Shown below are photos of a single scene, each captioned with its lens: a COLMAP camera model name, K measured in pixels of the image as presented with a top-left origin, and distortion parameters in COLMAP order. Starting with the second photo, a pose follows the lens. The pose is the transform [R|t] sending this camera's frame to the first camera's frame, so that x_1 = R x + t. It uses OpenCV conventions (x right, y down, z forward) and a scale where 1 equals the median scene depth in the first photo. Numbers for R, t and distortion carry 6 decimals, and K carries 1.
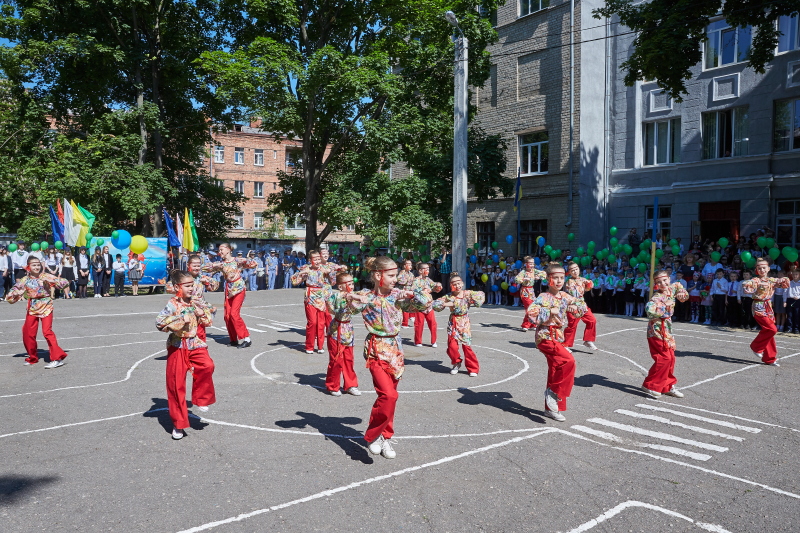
lens RADIAL K [[580.7, 0, 377.6], [0, 580.7, 266.4], [0, 0, 1]] dist [-0.133751, 0.108901]
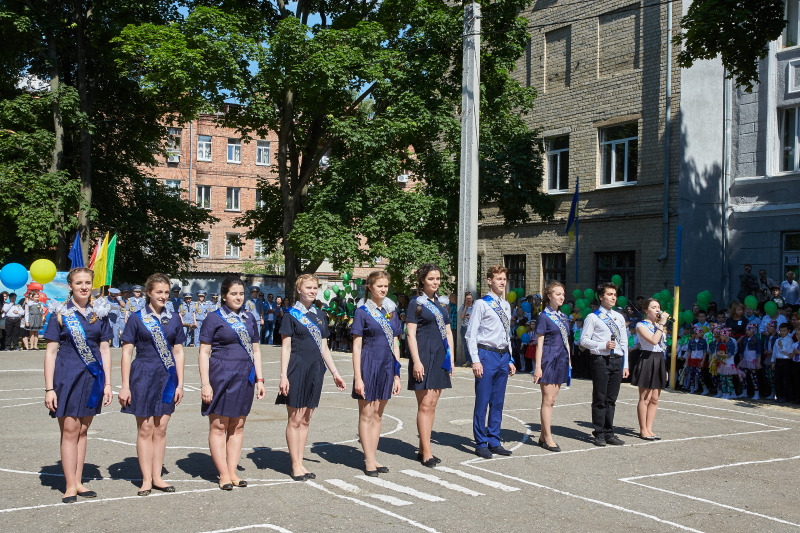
lens RADIAL K [[900.9, 0, 400.0], [0, 900.9, 266.5], [0, 0, 1]] dist [0.000011, 0.007477]
pose [[0.996743, 0.011017, -0.079892, 0.107500], [-0.015421, 0.998382, -0.054725, 0.000408], [0.079160, 0.055779, 0.995300, -0.099851]]
